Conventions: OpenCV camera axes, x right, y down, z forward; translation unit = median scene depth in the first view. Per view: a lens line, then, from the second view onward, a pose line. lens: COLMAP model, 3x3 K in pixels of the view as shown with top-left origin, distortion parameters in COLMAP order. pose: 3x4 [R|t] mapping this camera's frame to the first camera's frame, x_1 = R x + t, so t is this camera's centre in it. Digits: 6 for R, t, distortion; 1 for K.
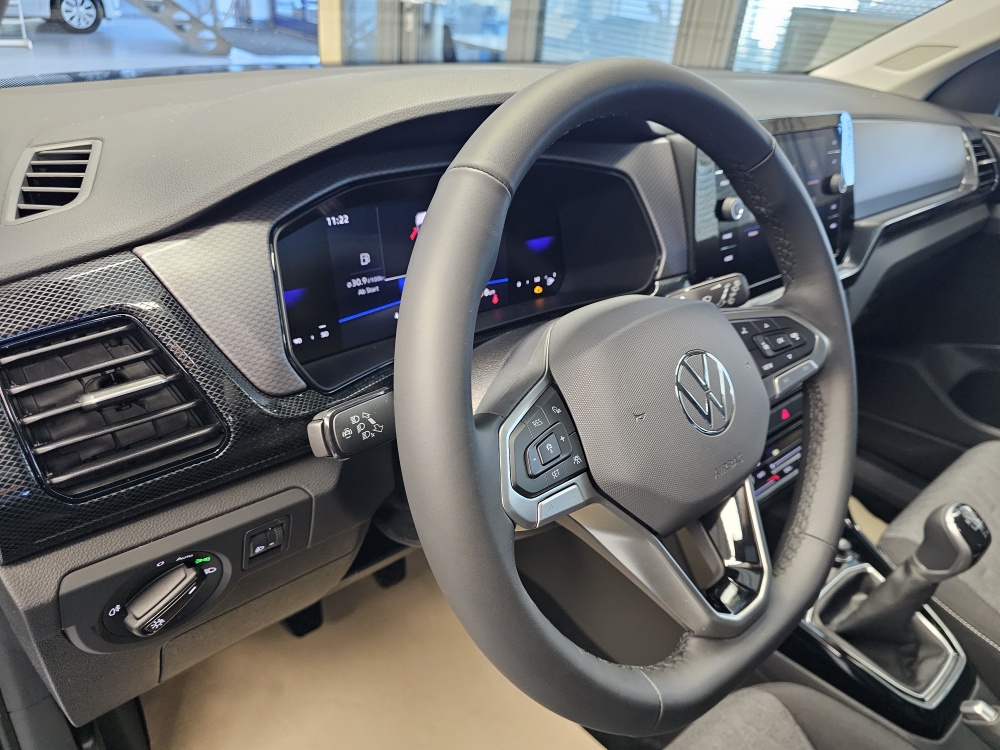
lens RADIAL K [[690.1, 0, 503.2], [0, 690.1, 375.4], [0, 0, 1]] dist [0.047246, -0.050789]
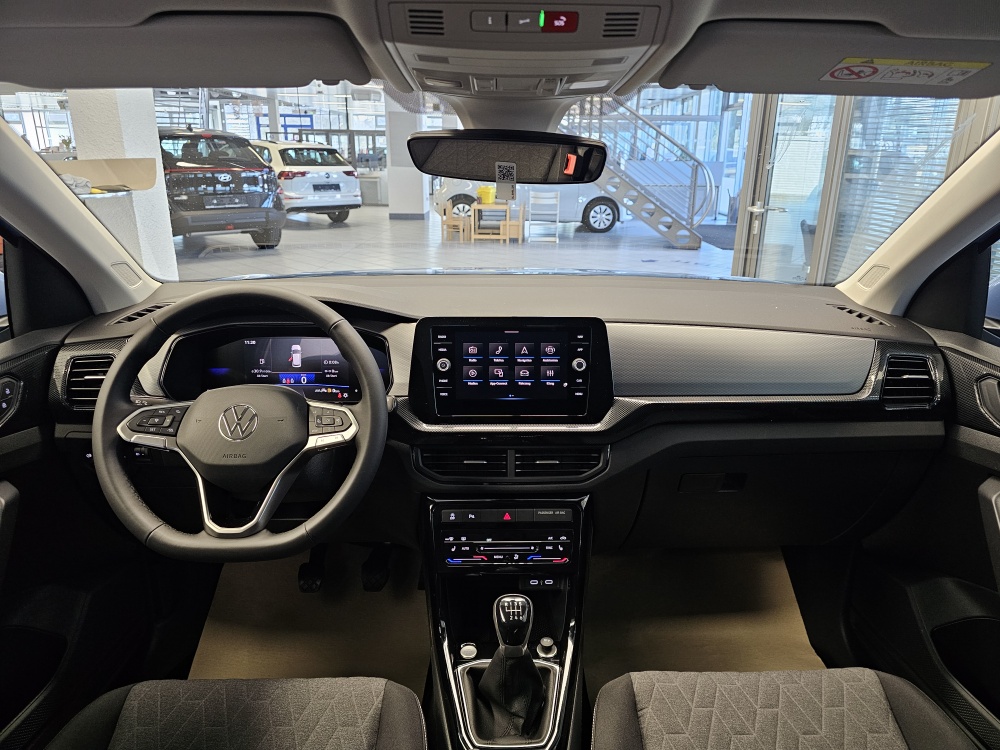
lens RADIAL K [[690.1, 0, 531.4], [0, 690.1, 370.1], [0, 0, 1]] dist [0.047246, -0.050789]
pose [[0.771108, 0.115885, -0.626070, 1.792597], [-0.266358, 0.951833, -0.151880, -0.034080], [0.578313, 0.283874, 0.764833, -0.173609]]
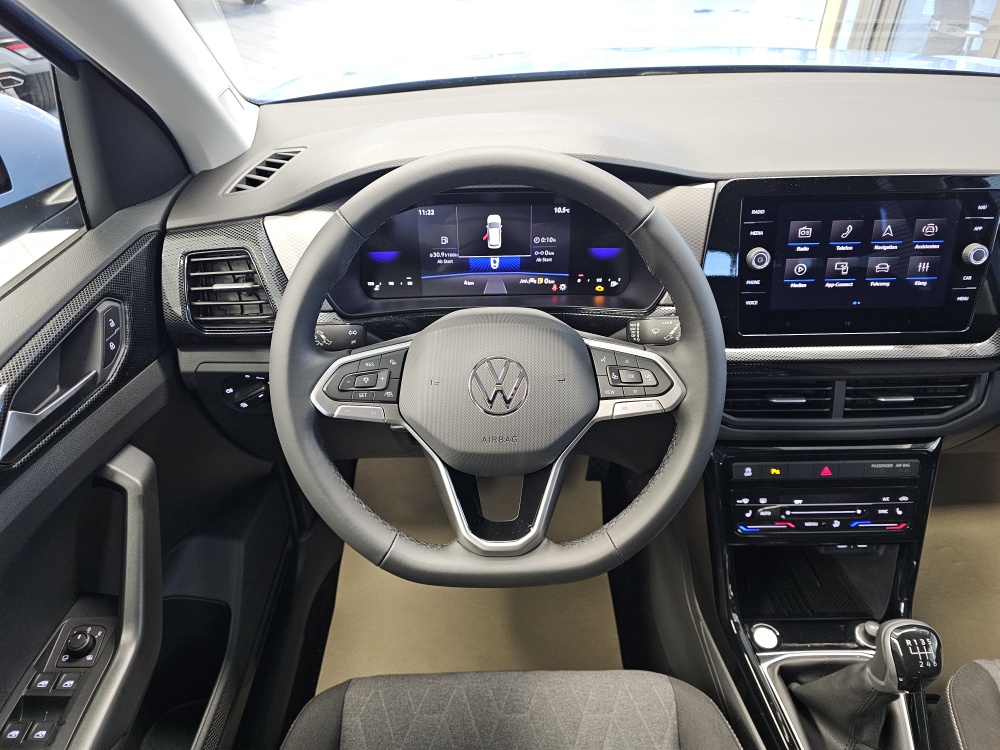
lens RADIAL K [[690.1, 0, 508.3], [0, 690.1, 367.8], [0, 0, 1]] dist [0.047246, -0.050789]
pose [[0.756692, 0.299361, -0.581206, 0.826505], [-0.253728, 0.953794, 0.160931, -0.176764], [0.602527, 0.025693, 0.797685, -0.088059]]
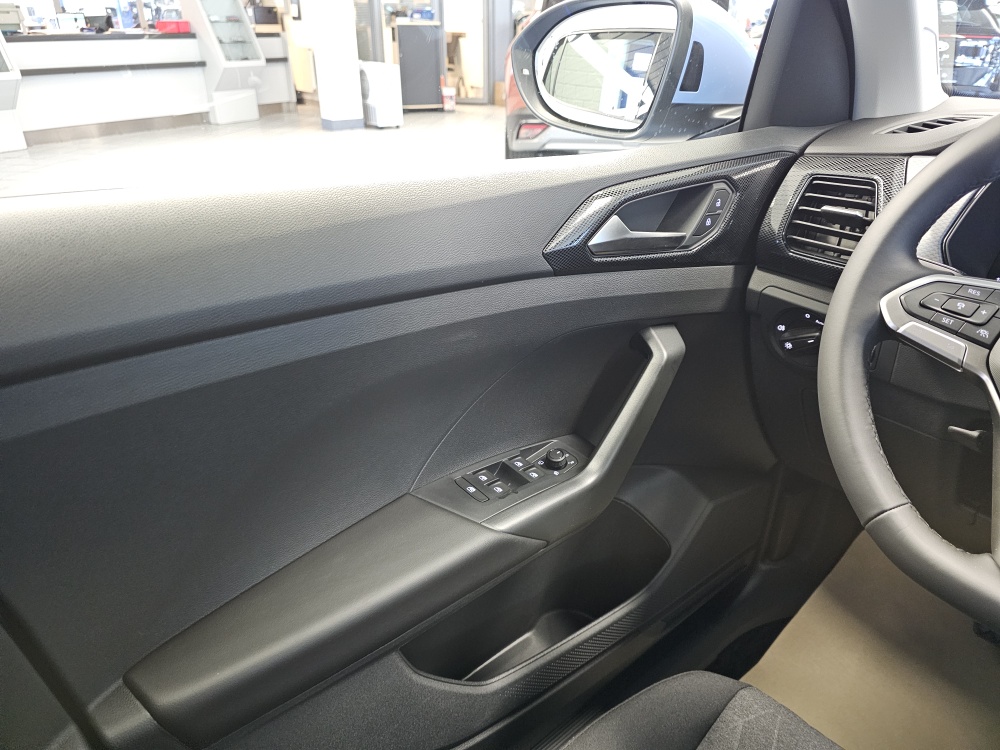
lens RADIAL K [[690.1, 0, 500.6], [0, 690.1, 355.8], [0, 0, 1]] dist [0.047246, -0.050789]
pose [[-0.016325, 0.347428, -0.937565, 0.874747], [-0.504189, 0.806885, 0.307781, 0.136756], [0.863439, 0.477734, 0.161997, 0.036177]]
